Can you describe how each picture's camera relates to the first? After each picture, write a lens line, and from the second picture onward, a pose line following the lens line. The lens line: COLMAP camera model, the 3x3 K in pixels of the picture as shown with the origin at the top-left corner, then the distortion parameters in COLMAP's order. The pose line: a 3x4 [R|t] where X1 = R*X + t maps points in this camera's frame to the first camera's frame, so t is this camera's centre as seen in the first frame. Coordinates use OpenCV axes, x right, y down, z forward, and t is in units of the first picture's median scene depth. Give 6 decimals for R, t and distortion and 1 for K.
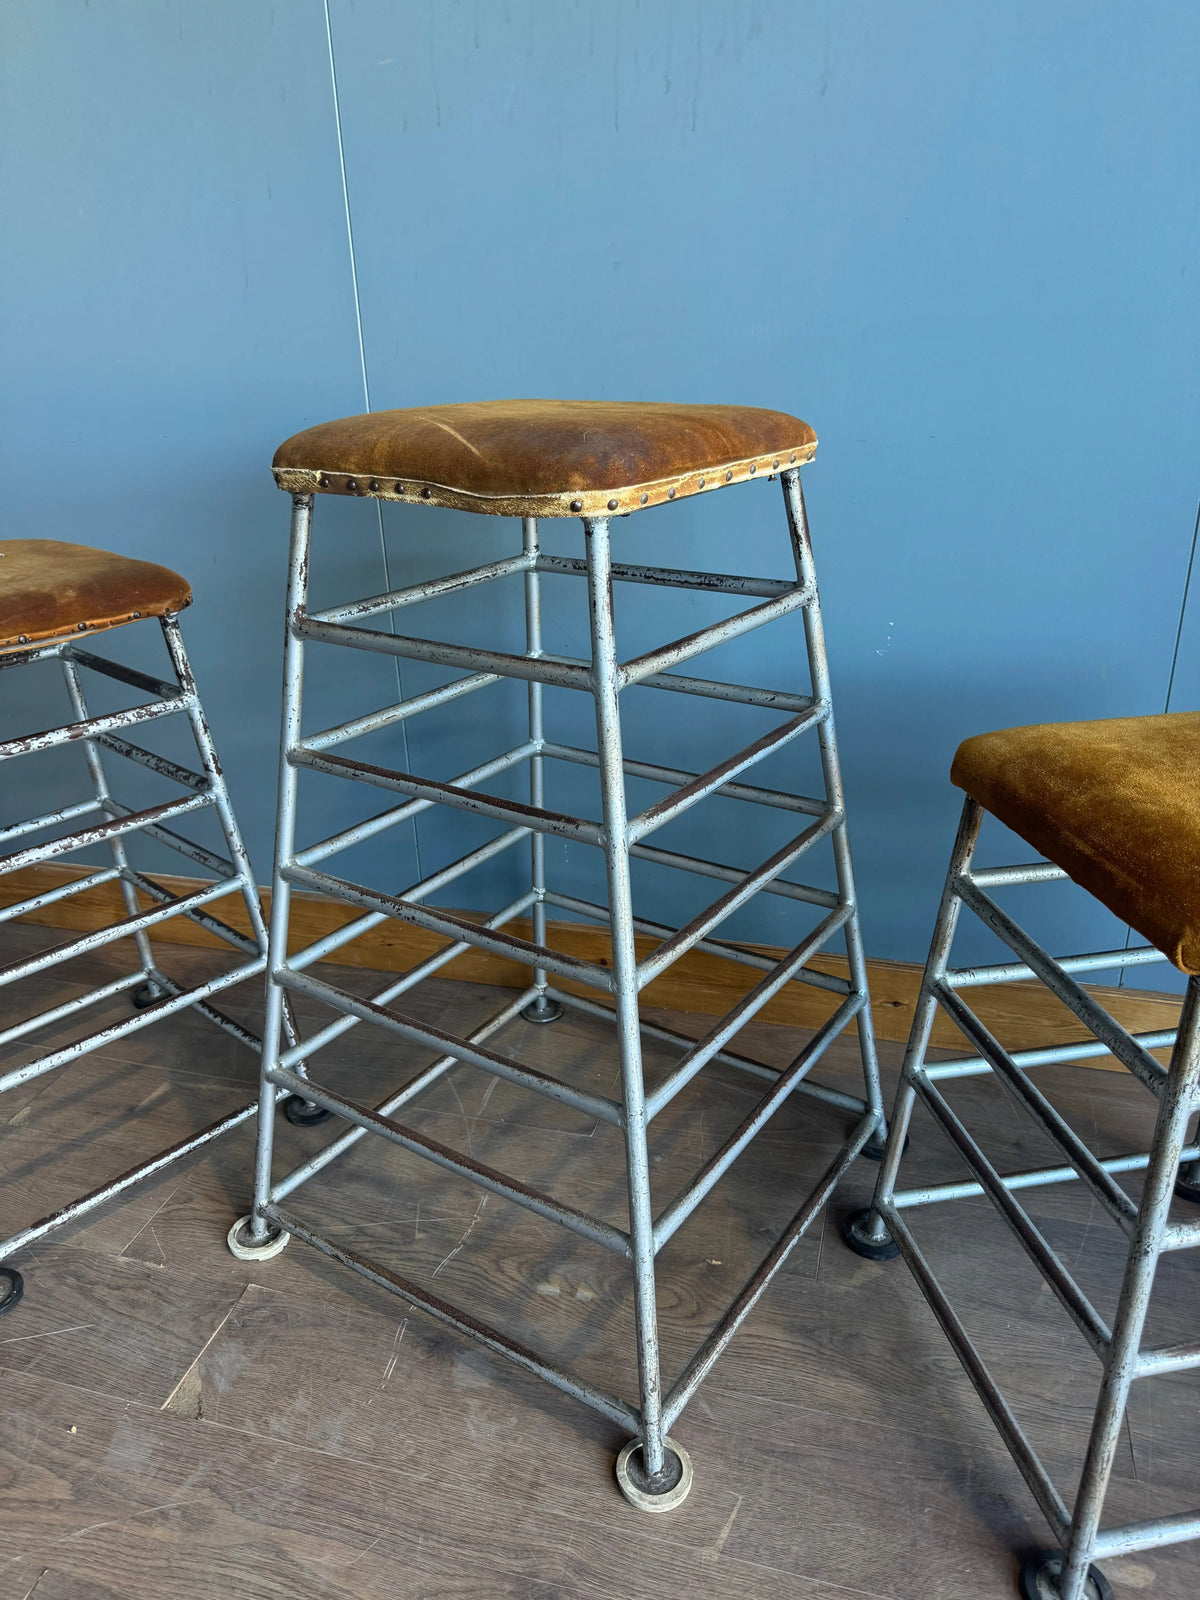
lens RADIAL K [[1150.0, 0, 604.0], [0, 1150.0, 807.4], [0, 0, 1]] dist [0.032312, -0.028228]
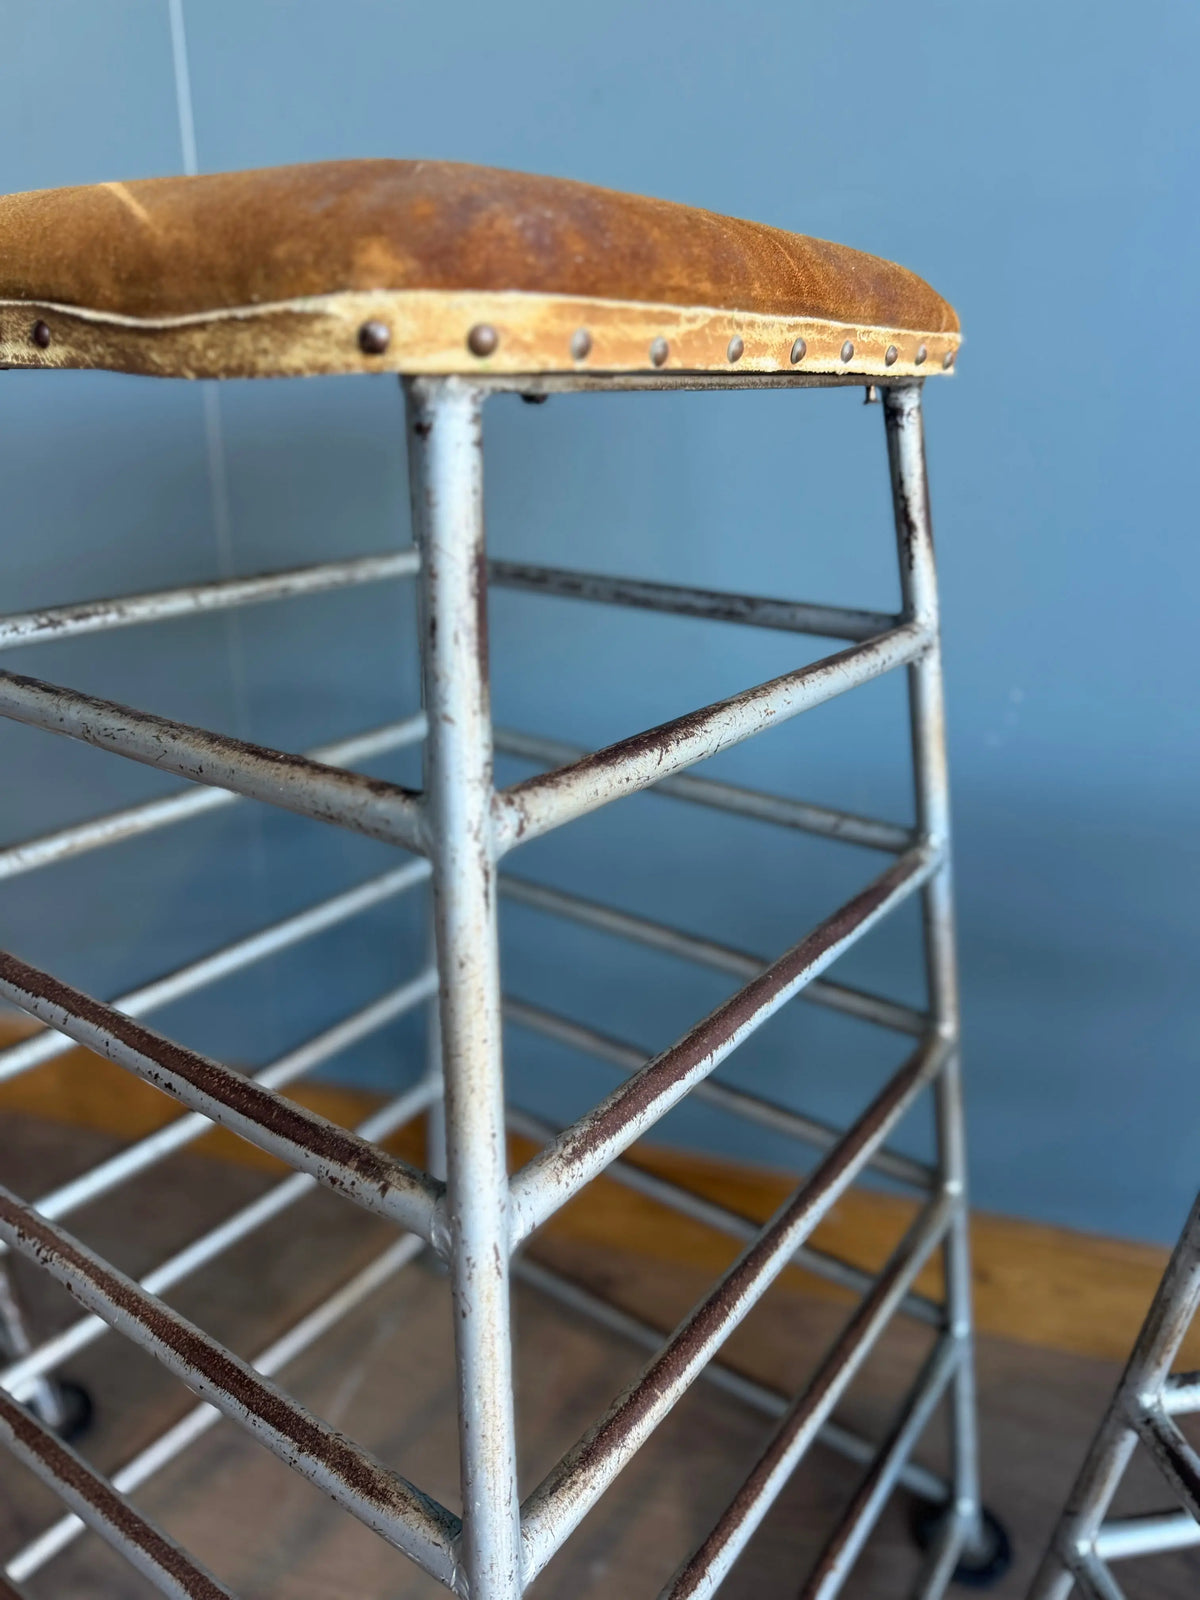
lens RADIAL K [[1150.0, 0, 591.9], [0, 1150.0, 788.5], [0, 0, 1]] dist [0.032312, -0.028228]
pose [[0.998851, 0.047313, -0.007571, 0.038989], [-0.047653, 0.997412, -0.053831, -0.089158], [0.005005, 0.054130, 0.998521, 0.525619]]
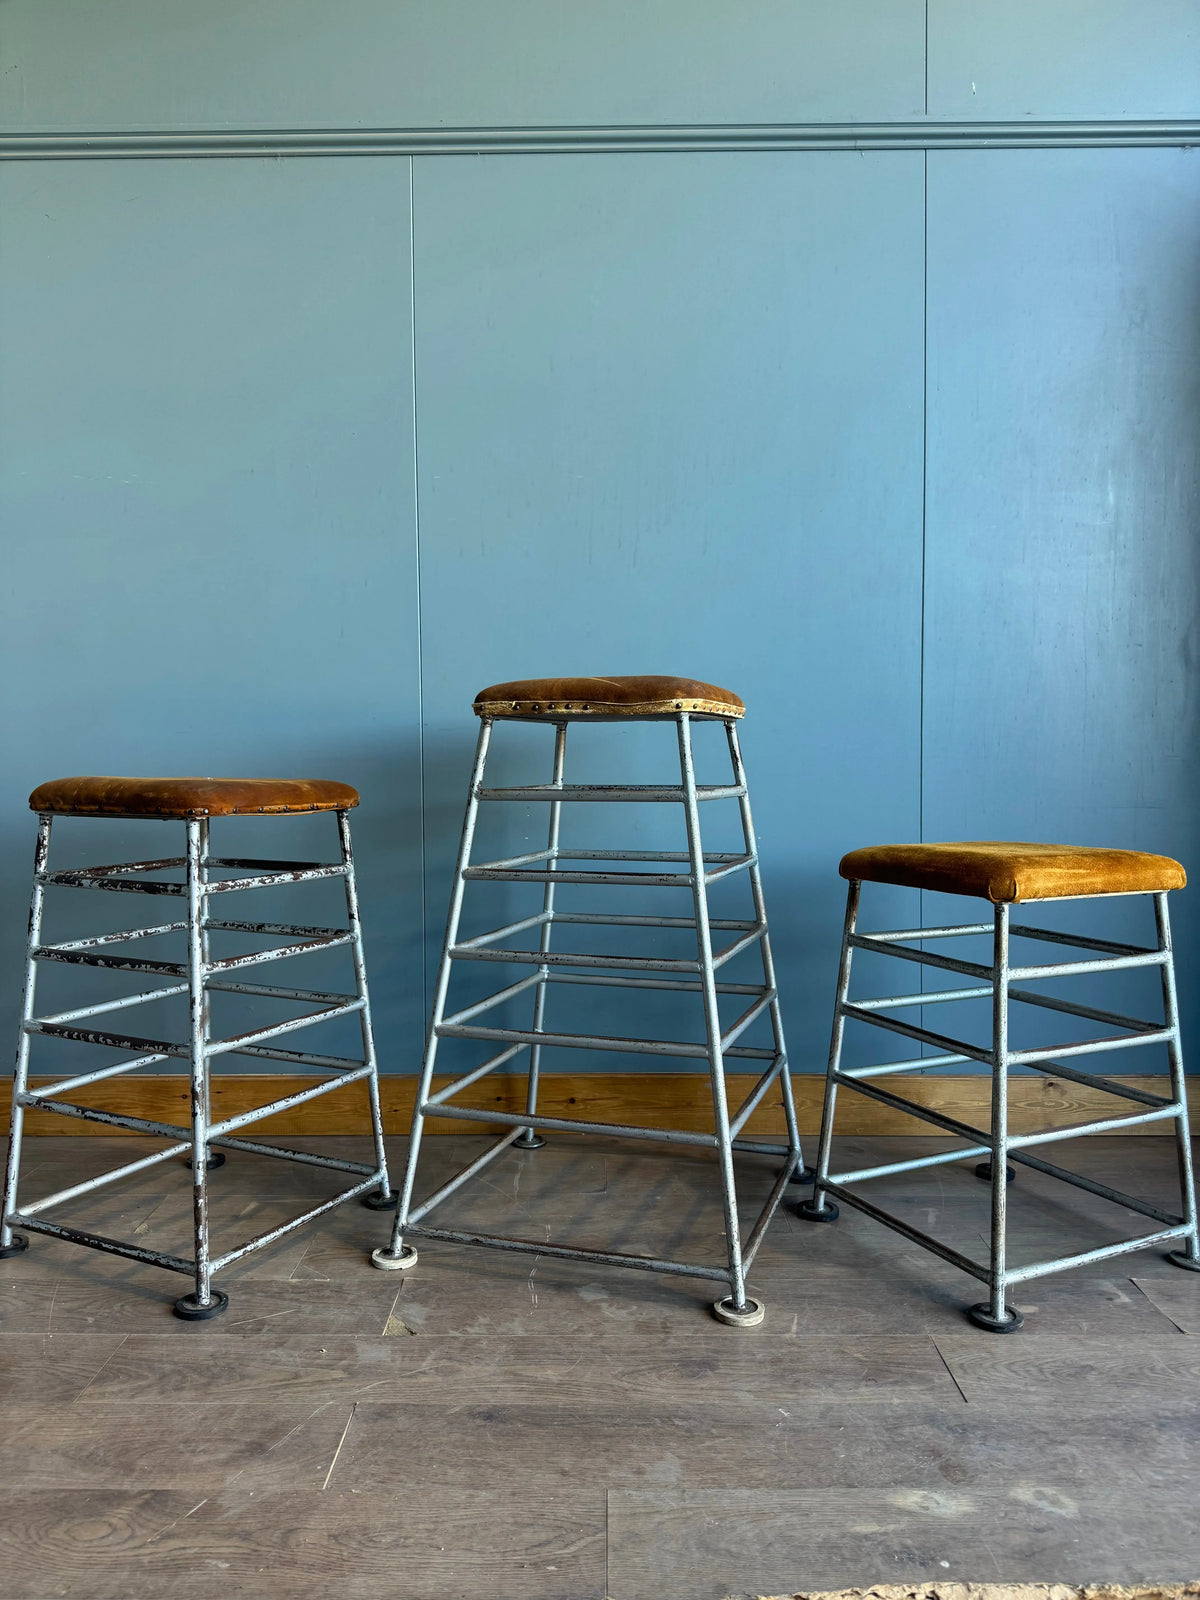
lens RADIAL K [[1150.0, 0, 599.2], [0, 1150.0, 790.5], [0, 0, 1]] dist [0.032312, -0.028228]
pose [[0.963258, 0.016334, 0.268082, -0.553626], [0.084399, 0.929177, -0.359870, 0.469673], [-0.254974, 0.369273, 0.893658, -0.568850]]
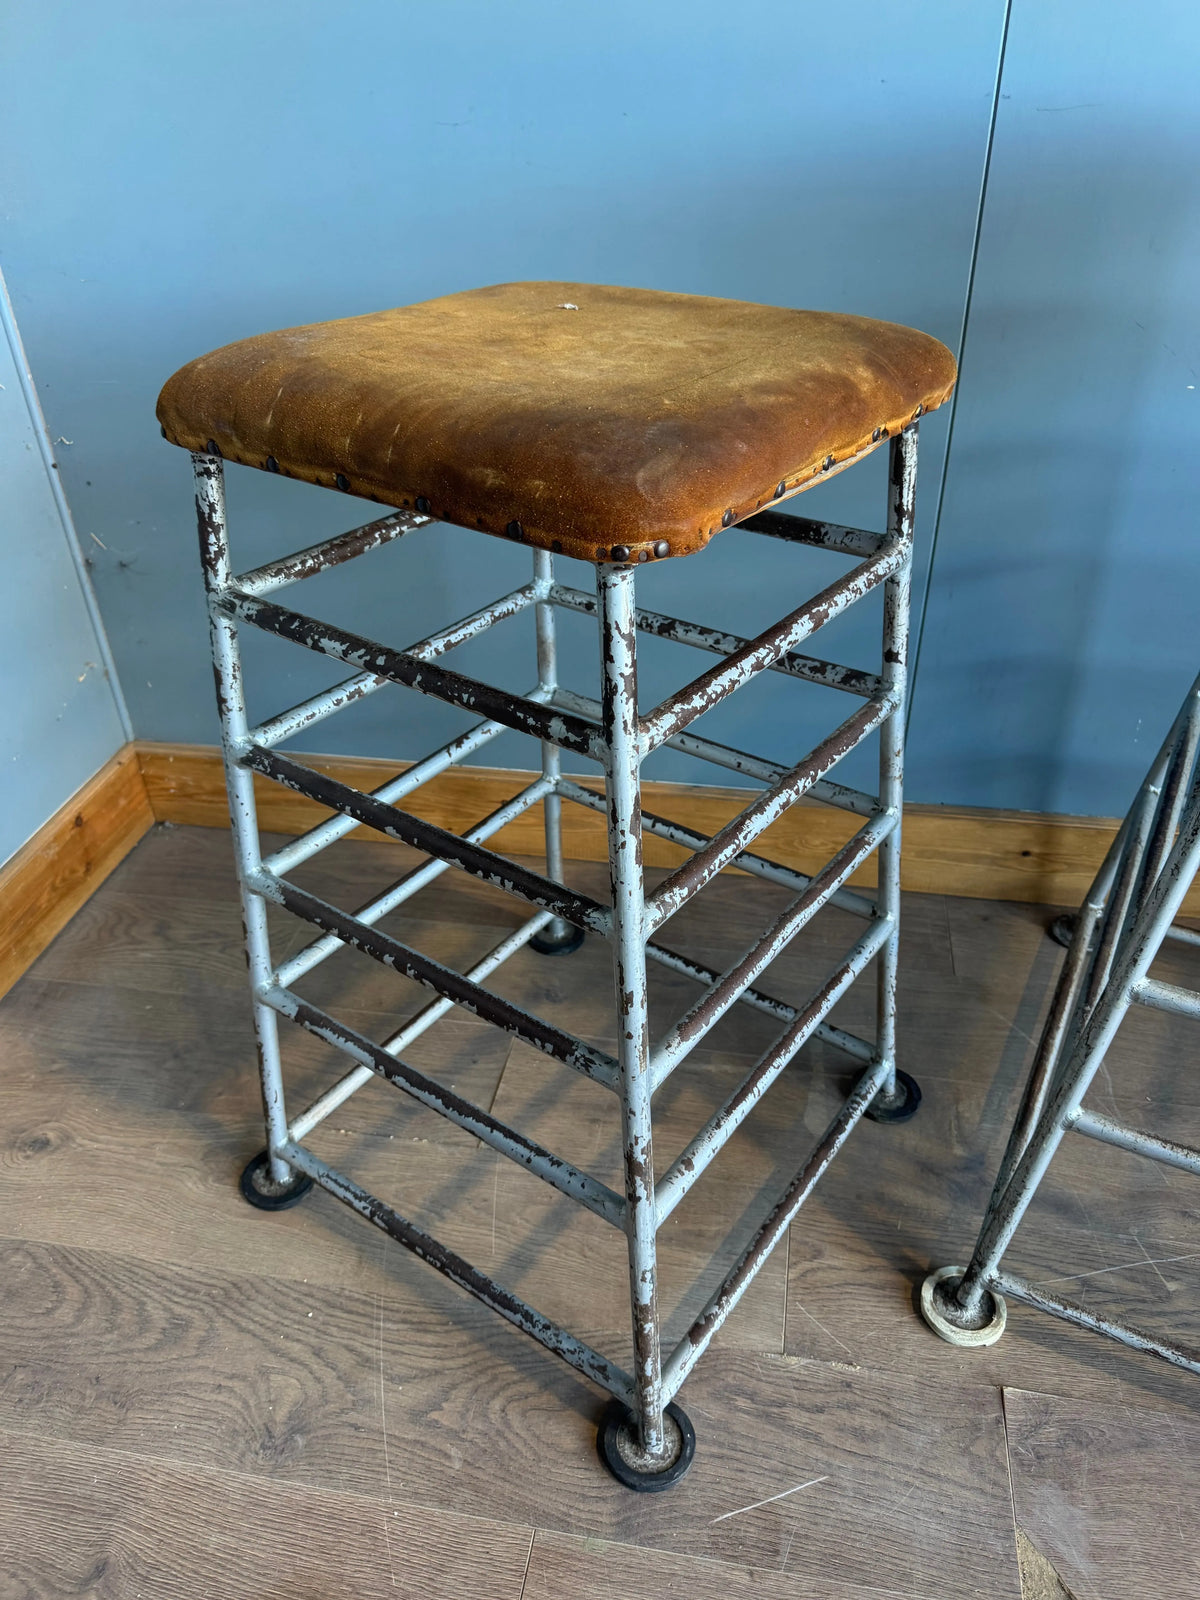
lens RADIAL K [[1150.0, 0, 615.1], [0, 1150.0, 805.1], [0, 0, 1]] dist [0.032312, -0.028228]
pose [[0.993589, -0.048545, 0.102095, -0.724855], [0.029501, 0.983156, 0.180371, -0.092543], [-0.109132, -0.176203, 0.978286, 0.463975]]
